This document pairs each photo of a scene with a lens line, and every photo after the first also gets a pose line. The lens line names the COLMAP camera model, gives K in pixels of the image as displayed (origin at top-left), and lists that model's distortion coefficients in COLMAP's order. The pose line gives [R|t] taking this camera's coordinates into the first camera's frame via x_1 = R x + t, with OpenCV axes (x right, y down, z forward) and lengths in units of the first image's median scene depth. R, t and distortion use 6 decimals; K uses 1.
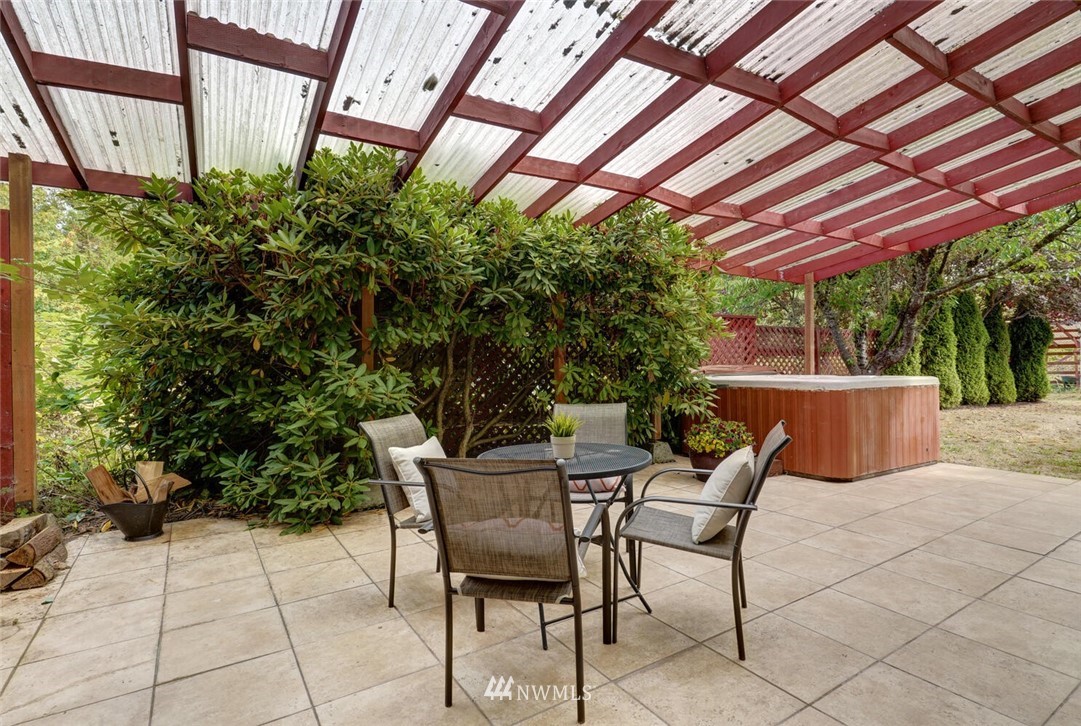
lens RADIAL K [[536.9, 0, 531.2], [0, 536.9, 368.3], [0, 0, 1]] dist [0.012669, 0.000086]
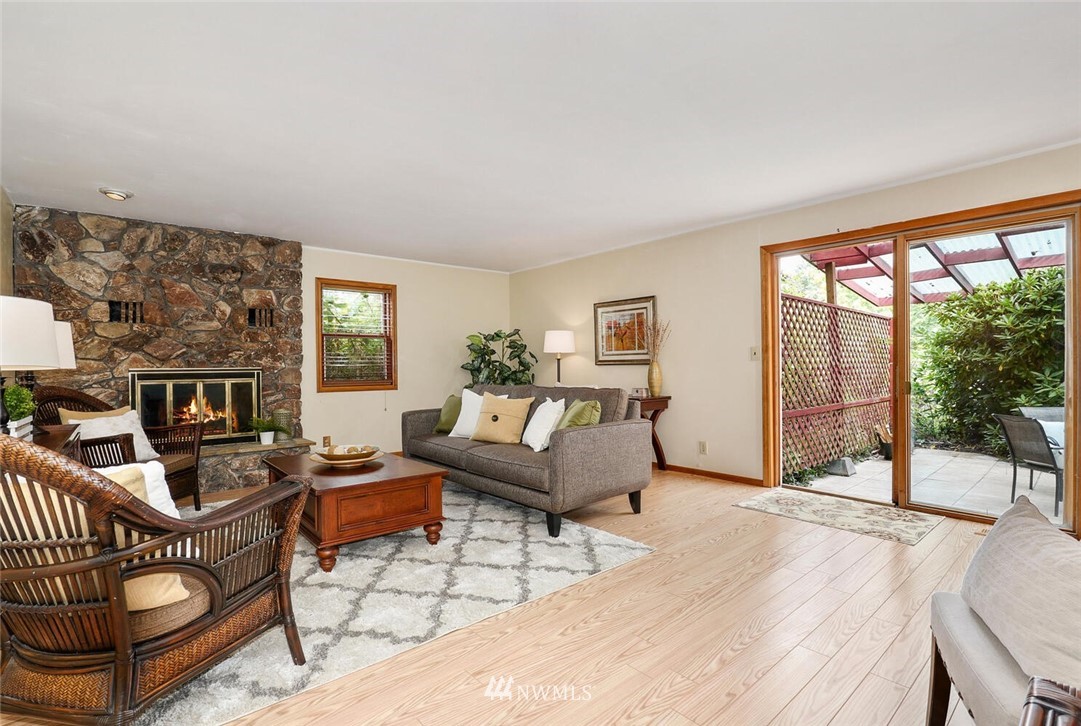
lens RADIAL K [[511.5, 0, 542.7], [0, 511.5, 367.5], [0, 0, 1]] dist [-0.014658, -0.000068]
pose [[0.165258, 0.016018, -0.986120, 1.049797], [-0.007910, 0.999857, 0.014916, -0.059569], [0.986219, 0.005335, 0.165361, -0.974991]]
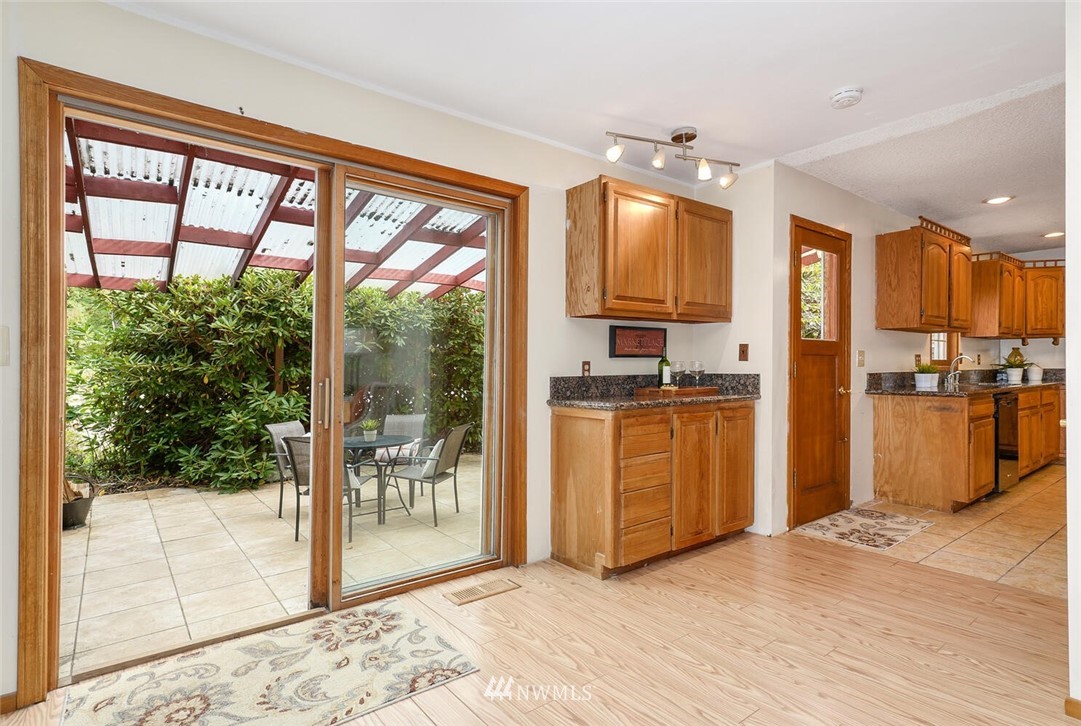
lens RADIAL K [[548.0, 0, 540.5], [0, 548.0, 363.0], [0, 0, 1]] dist [0.026909, 0.000778]
pose [[0.994600, 0.006563, 0.103573, 0.337793], [-0.003774, 0.999626, -0.027102, -0.052807], [-0.103712, 0.026565, 0.994253, -0.799977]]
